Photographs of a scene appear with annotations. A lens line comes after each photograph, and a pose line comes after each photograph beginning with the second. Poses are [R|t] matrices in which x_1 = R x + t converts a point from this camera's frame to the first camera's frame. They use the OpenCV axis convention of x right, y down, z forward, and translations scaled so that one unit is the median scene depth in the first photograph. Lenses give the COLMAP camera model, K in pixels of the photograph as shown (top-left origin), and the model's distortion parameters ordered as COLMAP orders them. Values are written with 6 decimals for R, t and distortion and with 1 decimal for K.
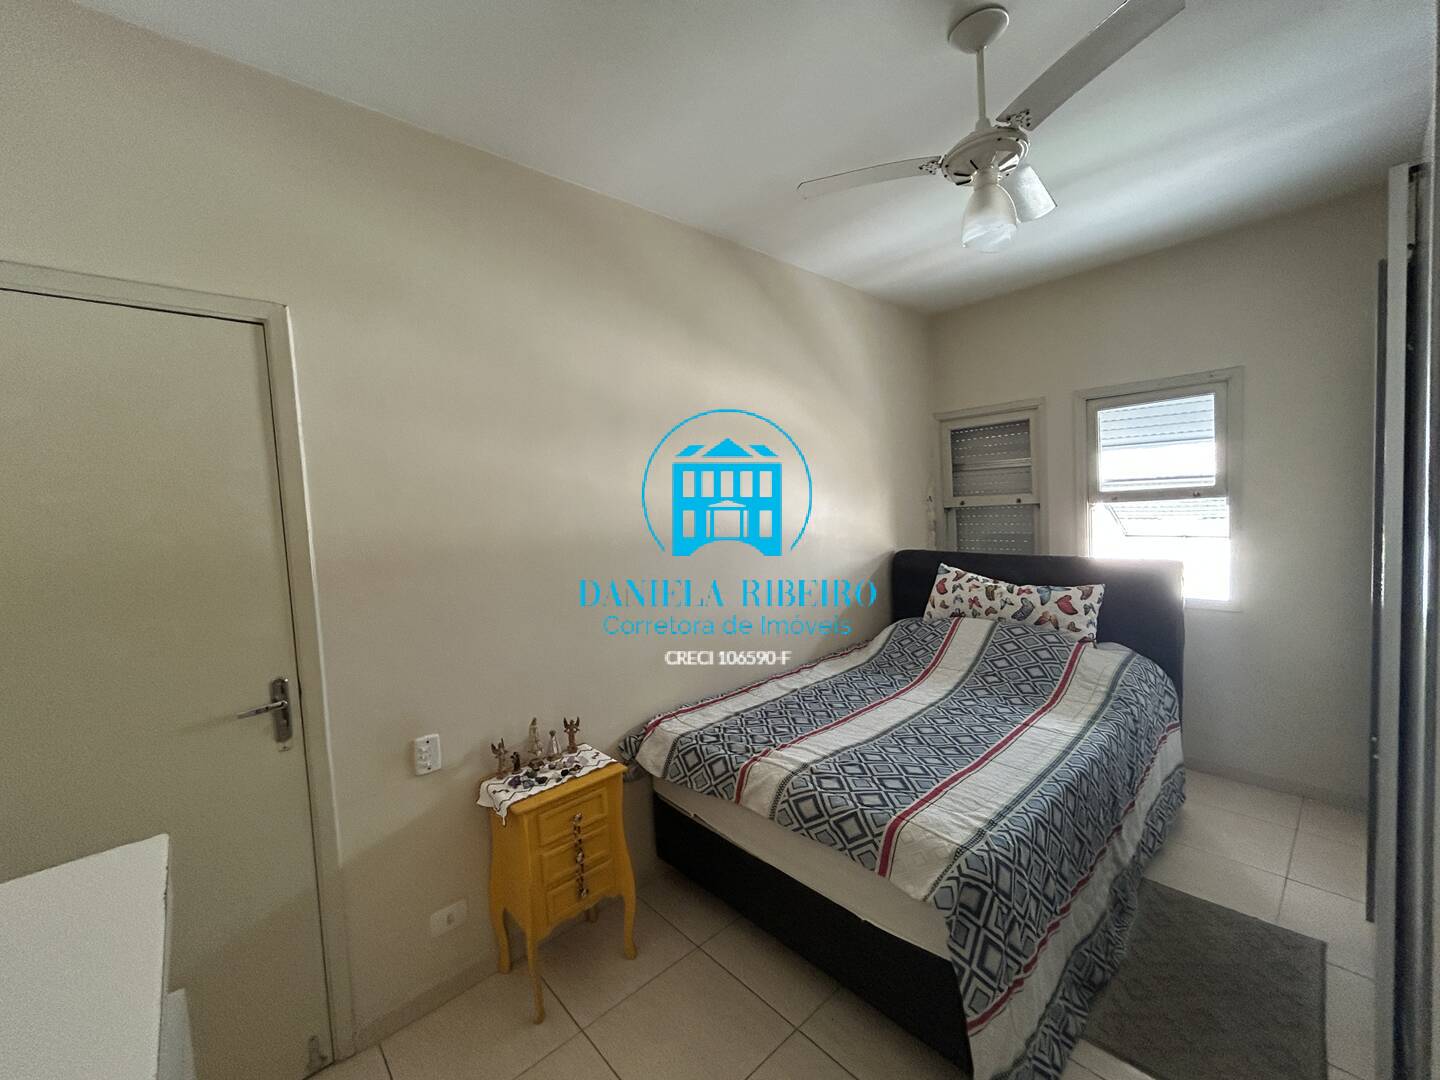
lens RADIAL K [[583.4, 0, 722.6], [0, 583.4, 538.6], [0, 0, 1]] dist [0.001932, 0.000822]
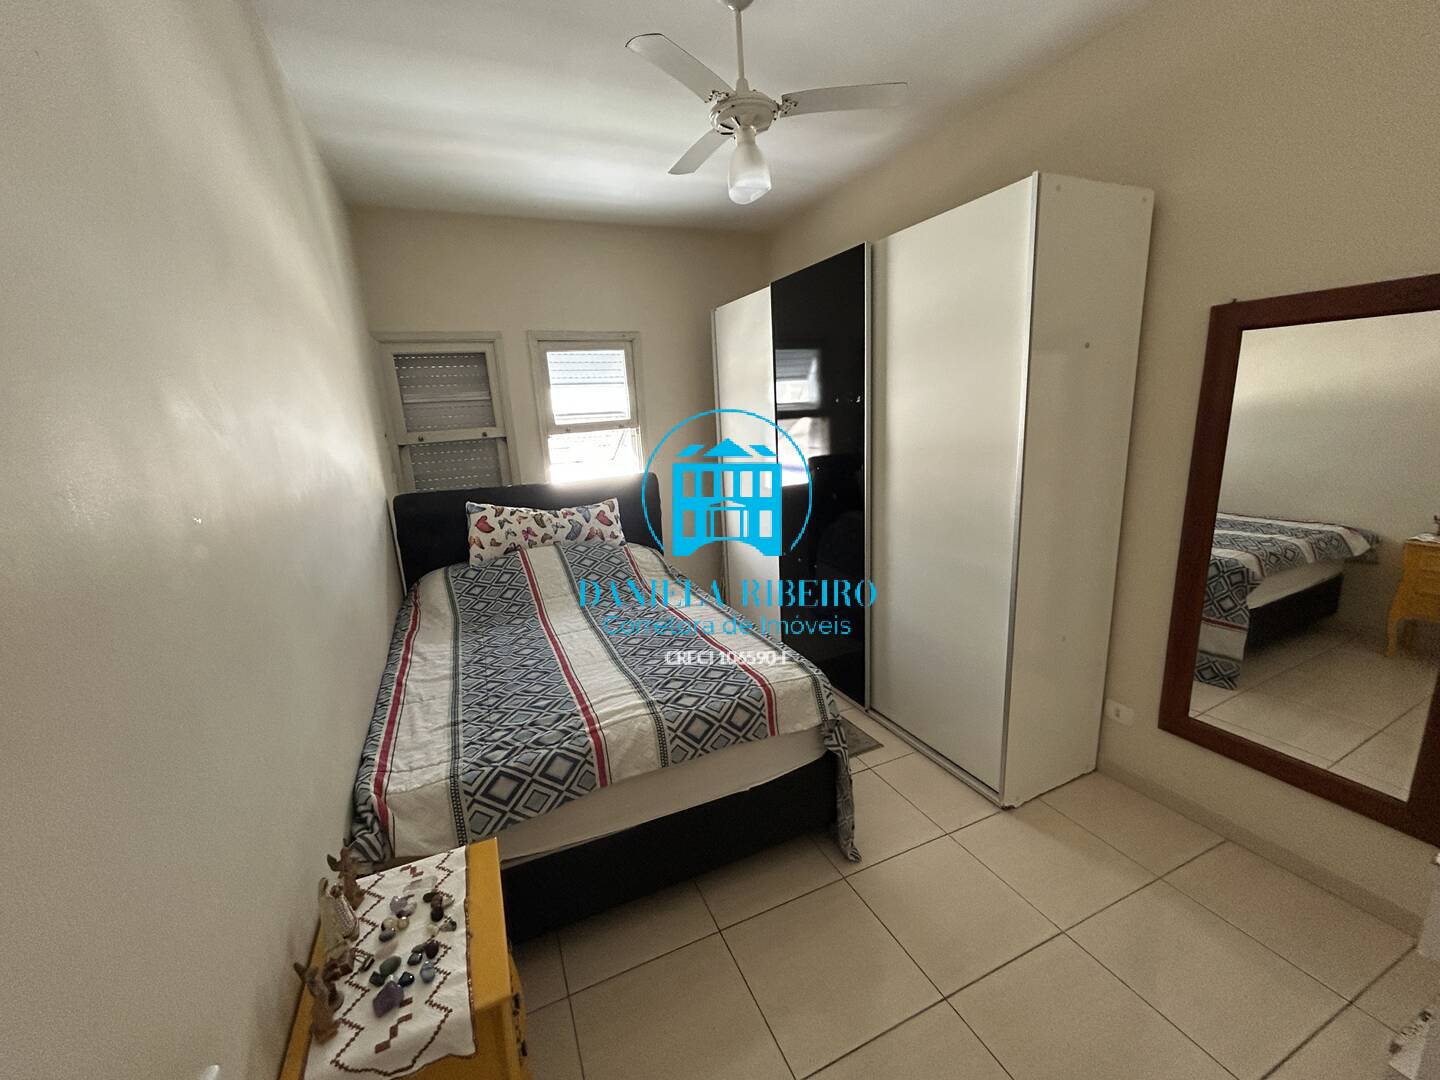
lens RADIAL K [[583.4, 0, 722.6], [0, 583.4, 538.6], [0, 0, 1]] dist [0.001932, 0.000822]
pose [[0.317859, -0.175610, 0.931733, -0.445076], [0.095661, 0.983623, 0.152755, -0.003664], [-0.943300, 0.040576, 0.329452, 0.386244]]
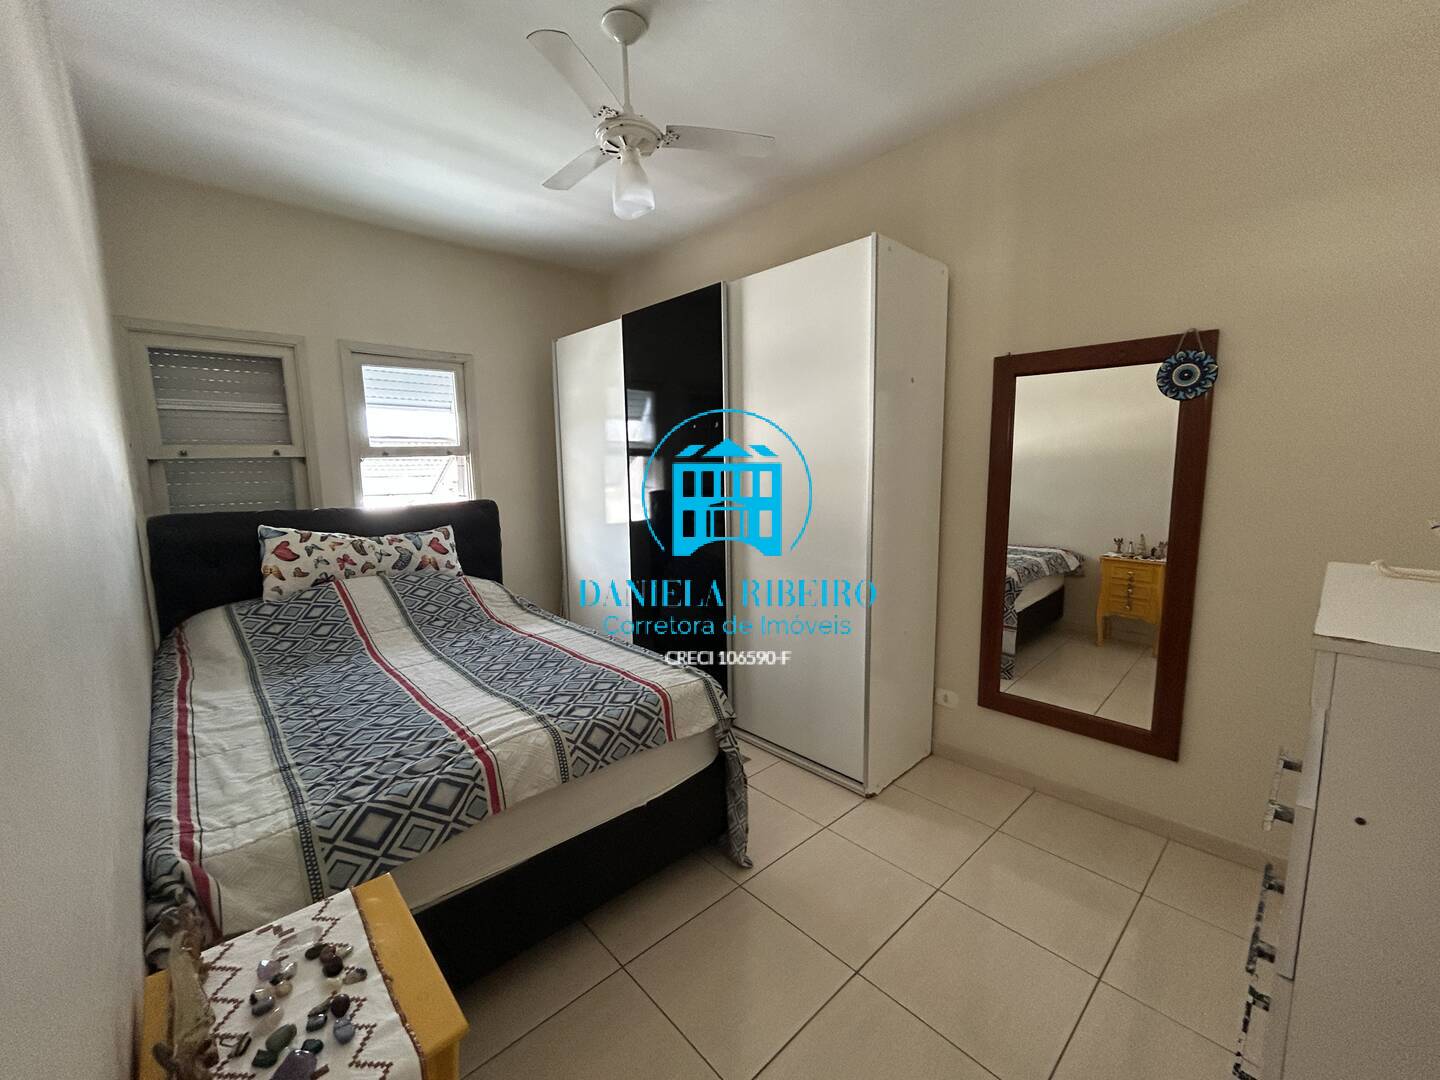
lens RADIAL K [[584.7, 0, 720.0], [0, 584.7, 540.0], [0, 0, 1]] dist [-0.010182, 0.009827]
pose [[-0.002695, -0.081992, 0.996629, -0.469467], [0.077566, 0.993613, 0.081953, 0.055375], [-0.996984, 0.077525, 0.003682, 0.486487]]
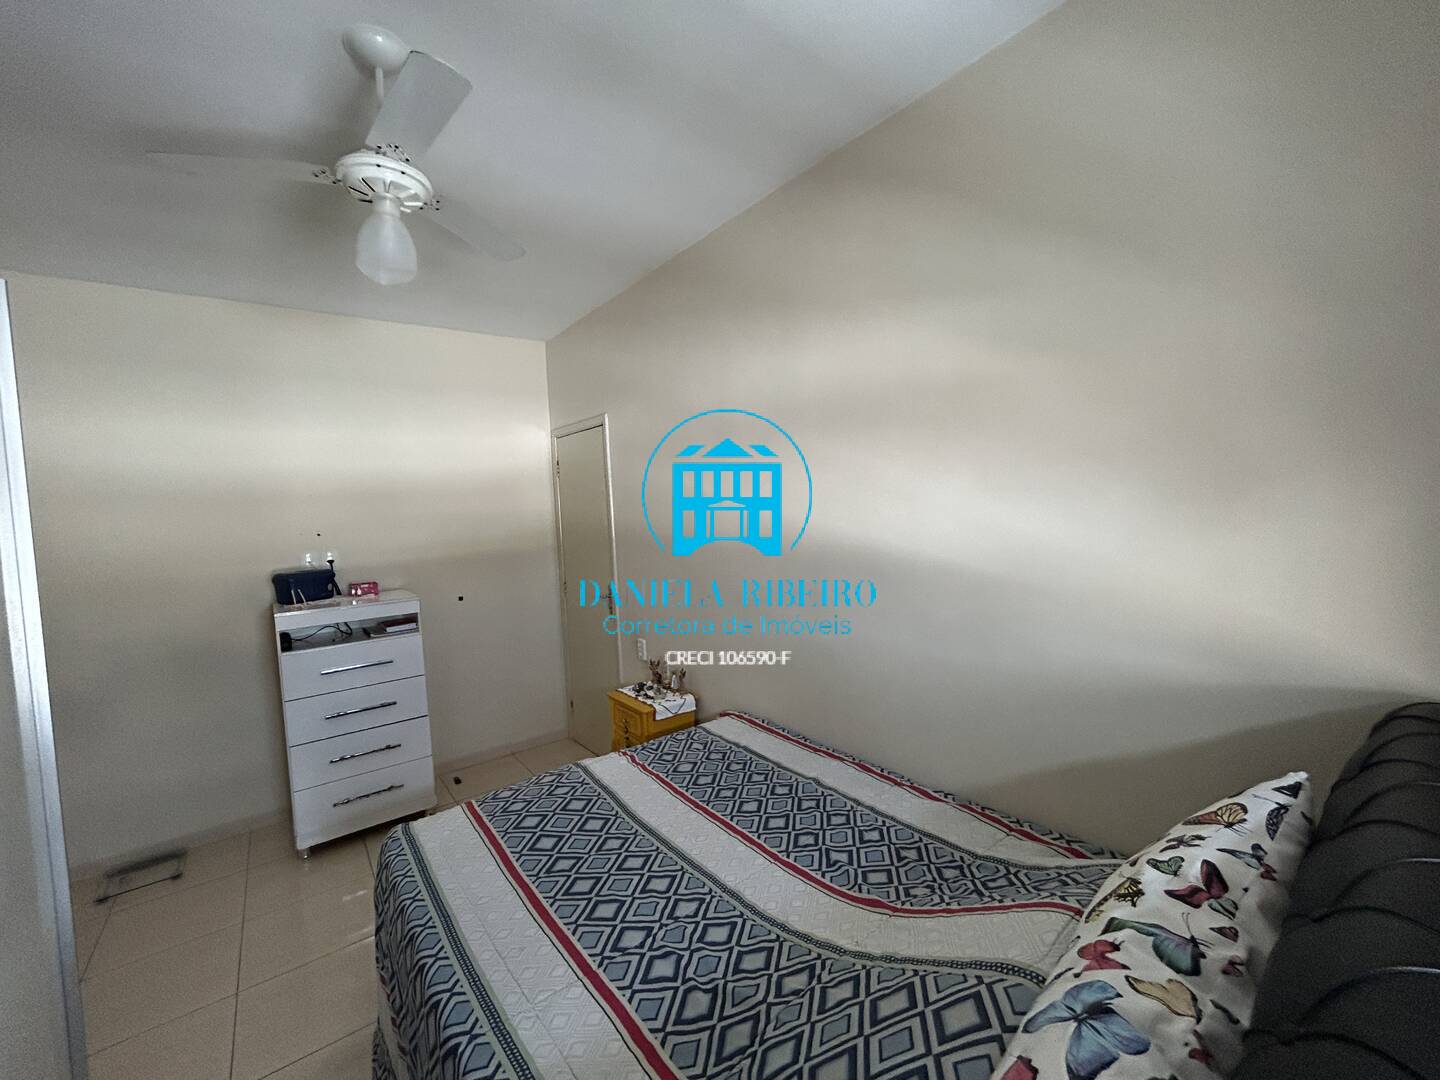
lens RADIAL K [[583.4, 0, 722.6], [0, 583.4, 538.6], [0, 0, 1]] dist [0.001932, 0.000822]
pose [[-0.078469, 0.084339, -0.993343, 0.767960], [-0.044871, 0.995106, 0.088033, -0.073863], [0.995906, 0.051480, -0.074300, 0.906430]]
